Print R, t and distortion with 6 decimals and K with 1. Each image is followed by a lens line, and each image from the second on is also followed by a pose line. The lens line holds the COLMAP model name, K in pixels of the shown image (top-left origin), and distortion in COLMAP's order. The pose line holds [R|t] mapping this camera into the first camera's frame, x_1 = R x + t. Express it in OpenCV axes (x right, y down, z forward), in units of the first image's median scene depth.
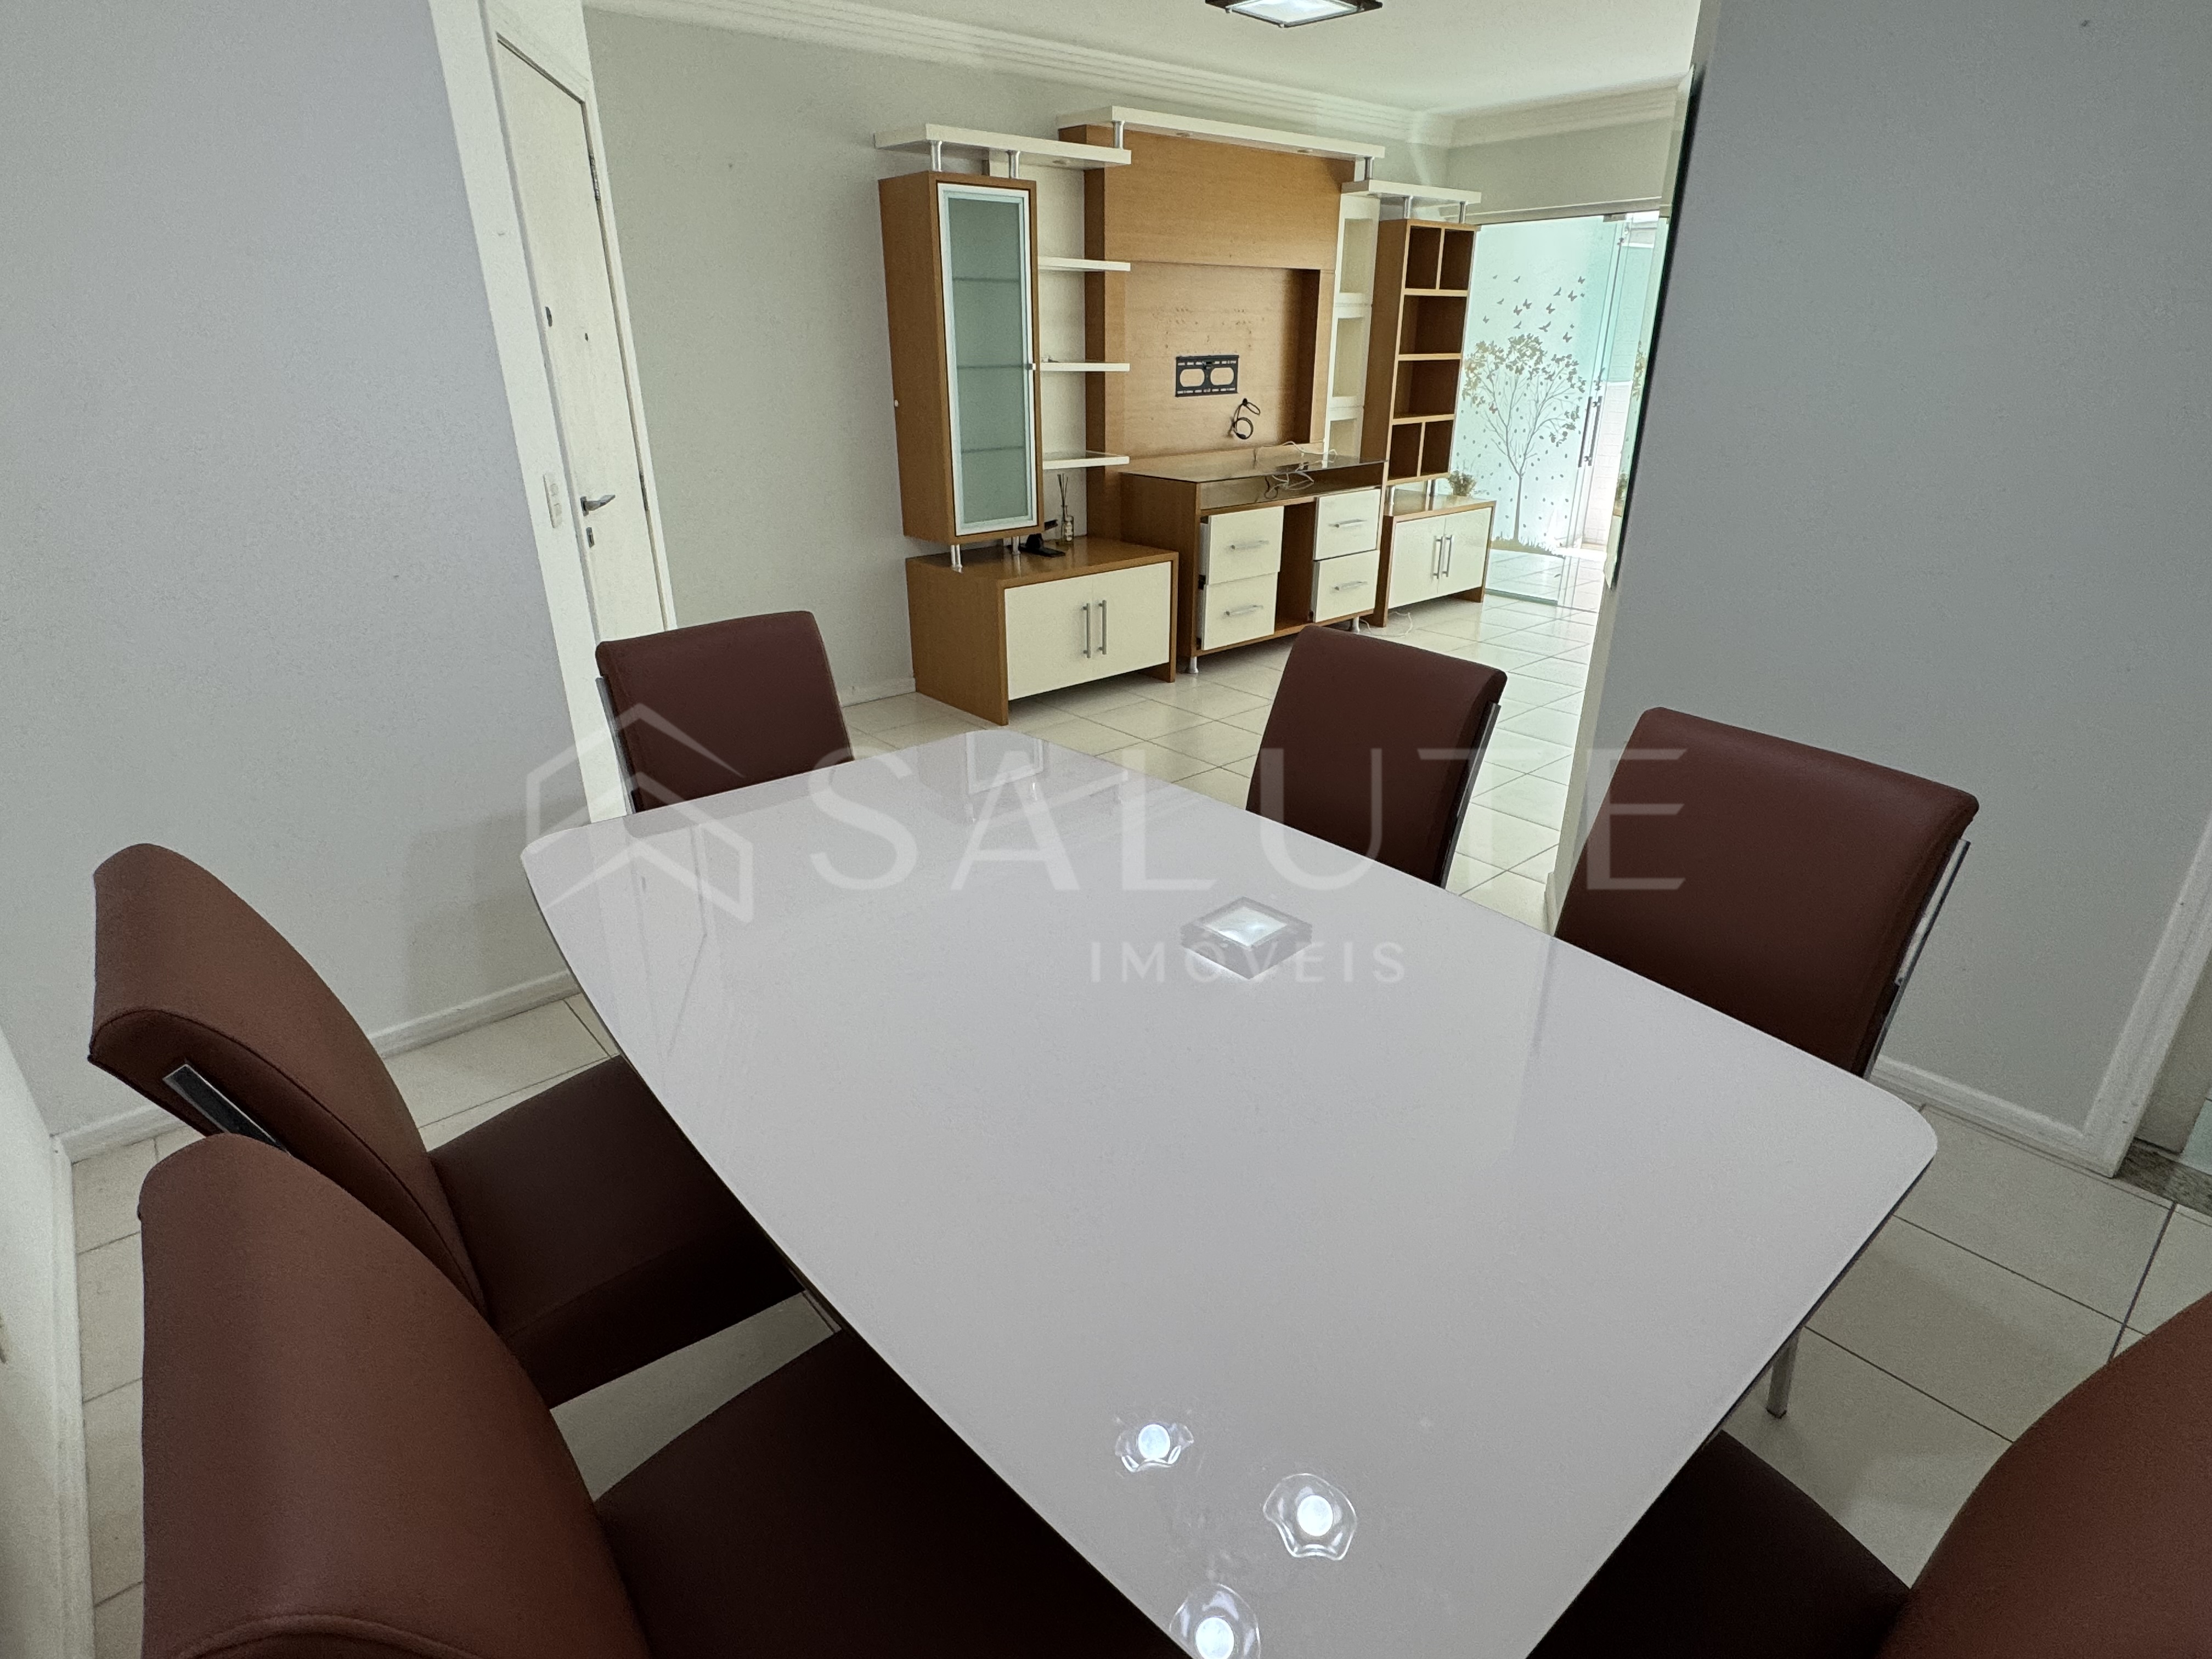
lens RADIAL K [[1138.0, 0, 1100.8], [0, 1138.0, 827.7], [0, 0, 1]] dist [-0.006214, 0.000570]
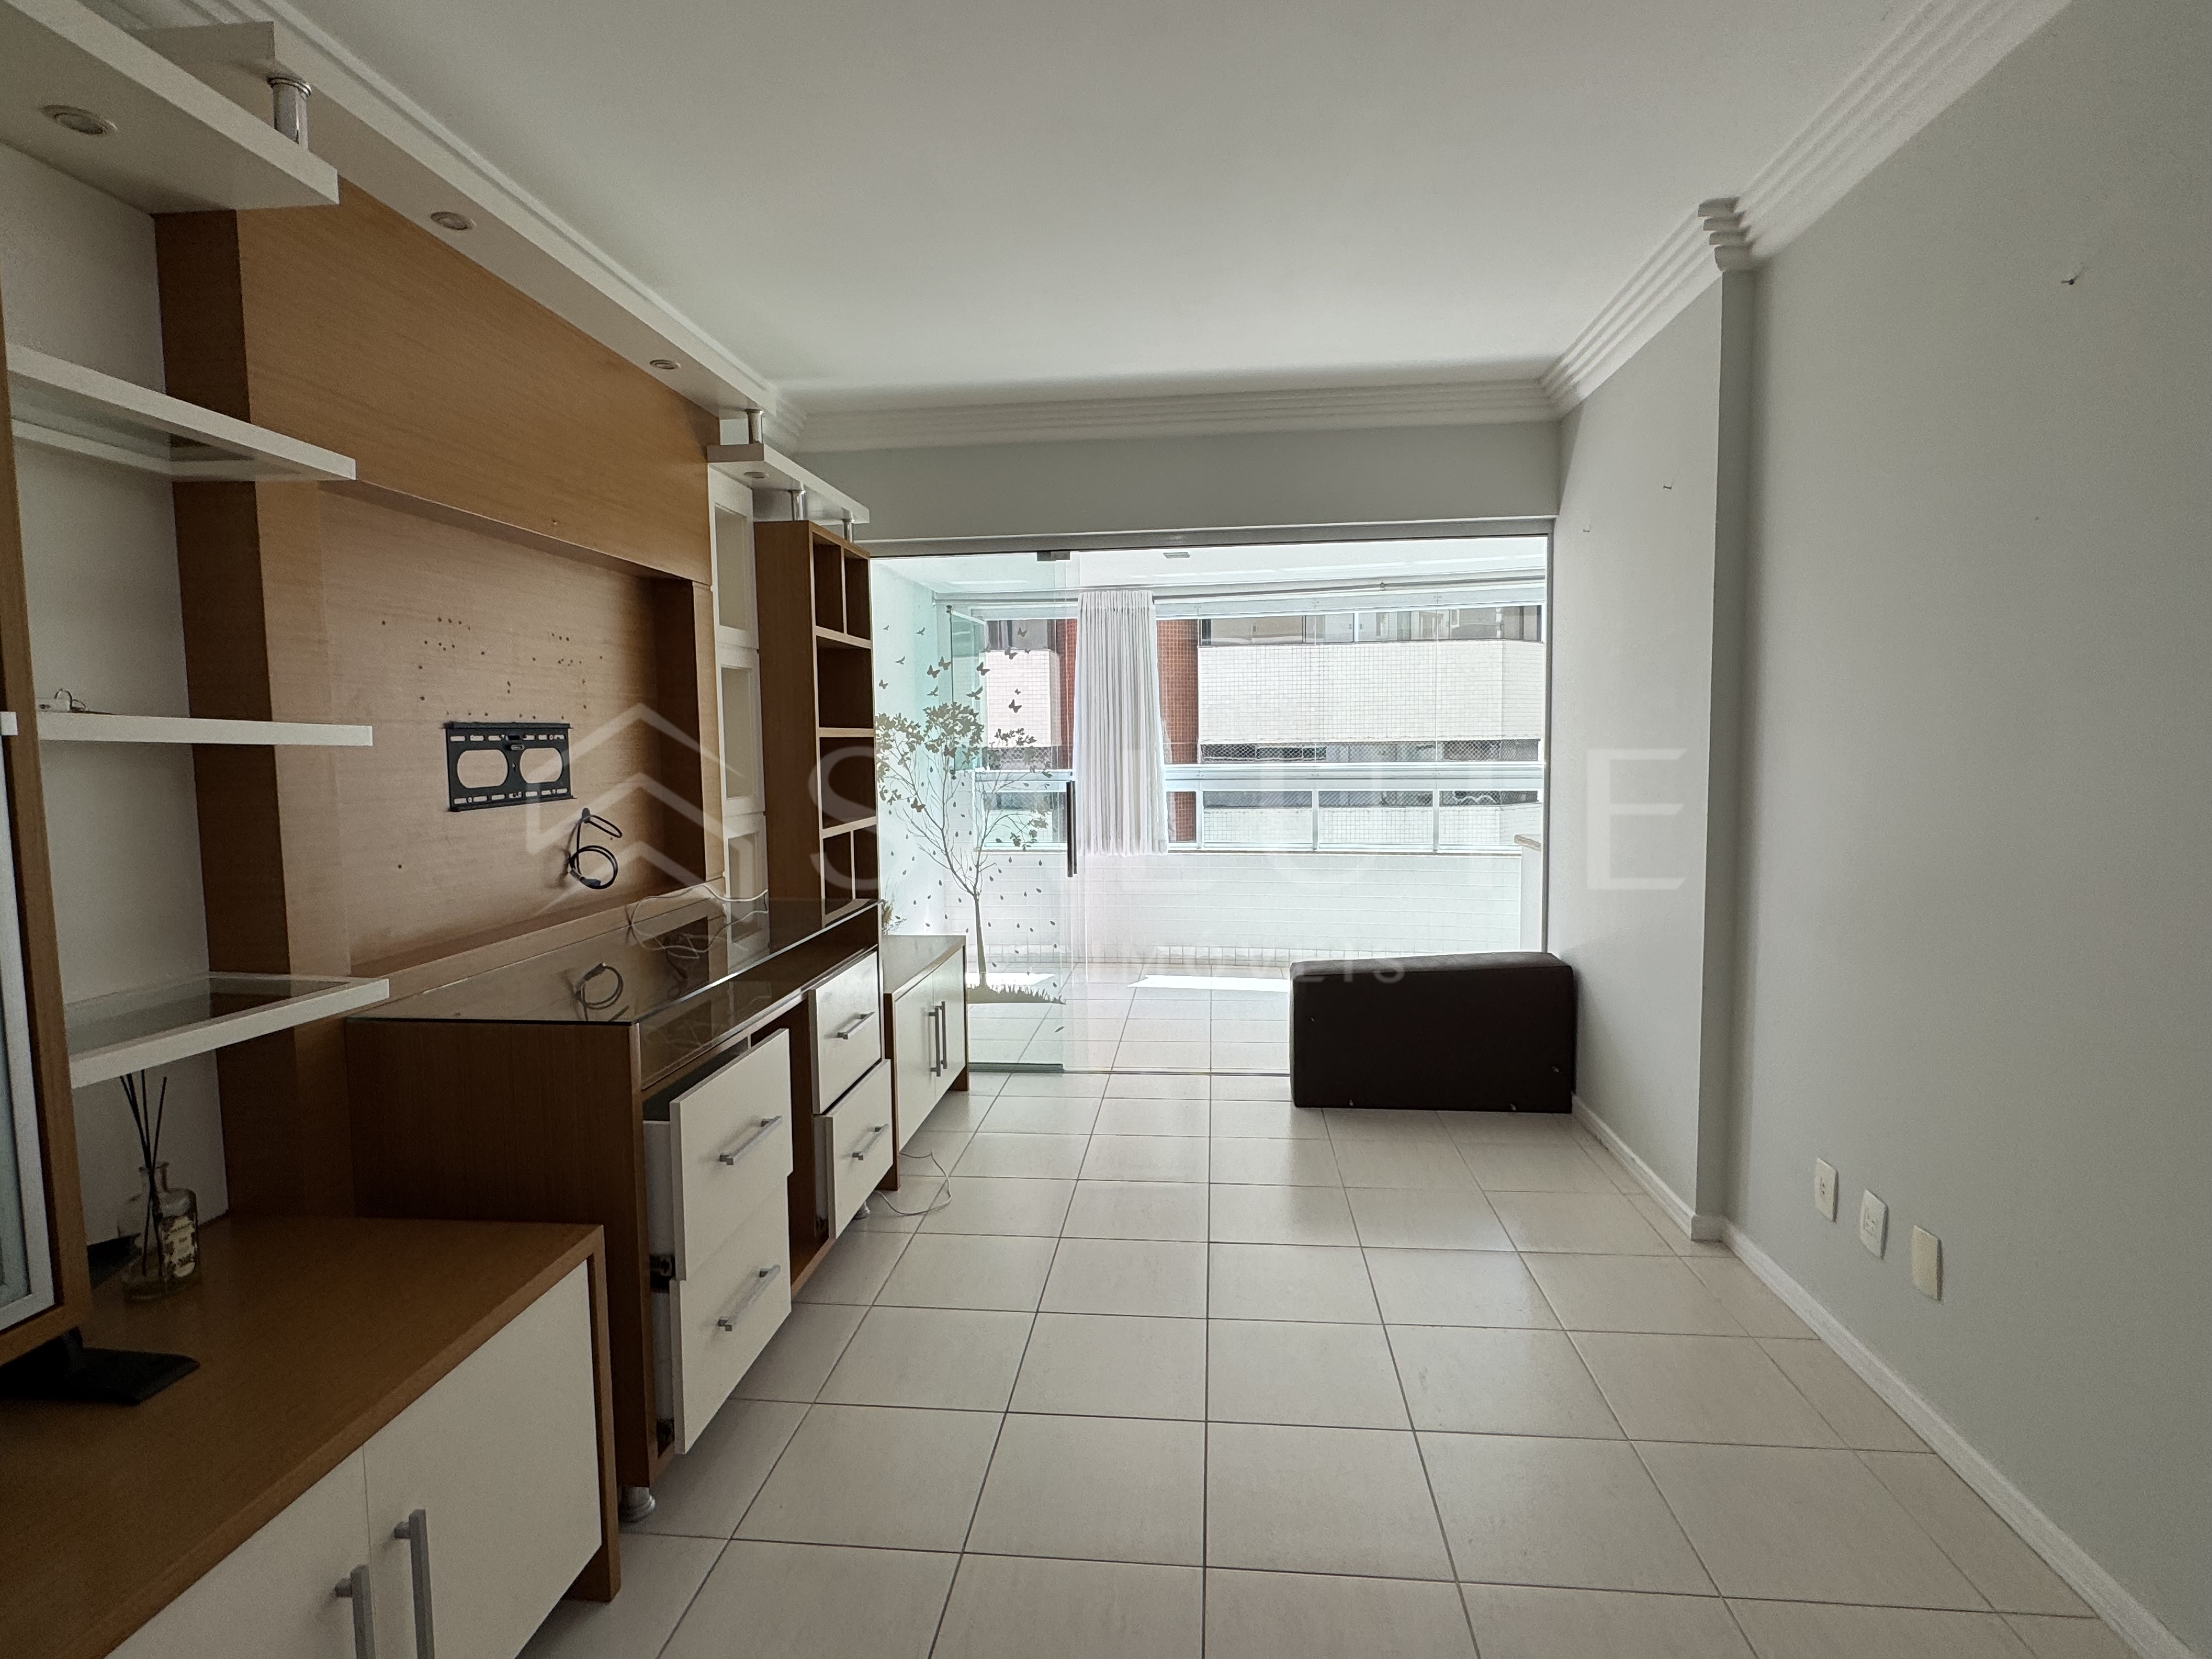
lens RADIAL K [[1138.0, 0, 1107.1], [0, 1138.0, 832.7], [0, 0, 1]] dist [-0.006214, 0.000570]
pose [[0.722900, -0.064289, 0.687955, -0.044943], [0.286258, 0.934060, -0.213512, -0.204398], [-0.628865, 0.351281, 0.693636, 0.537309]]
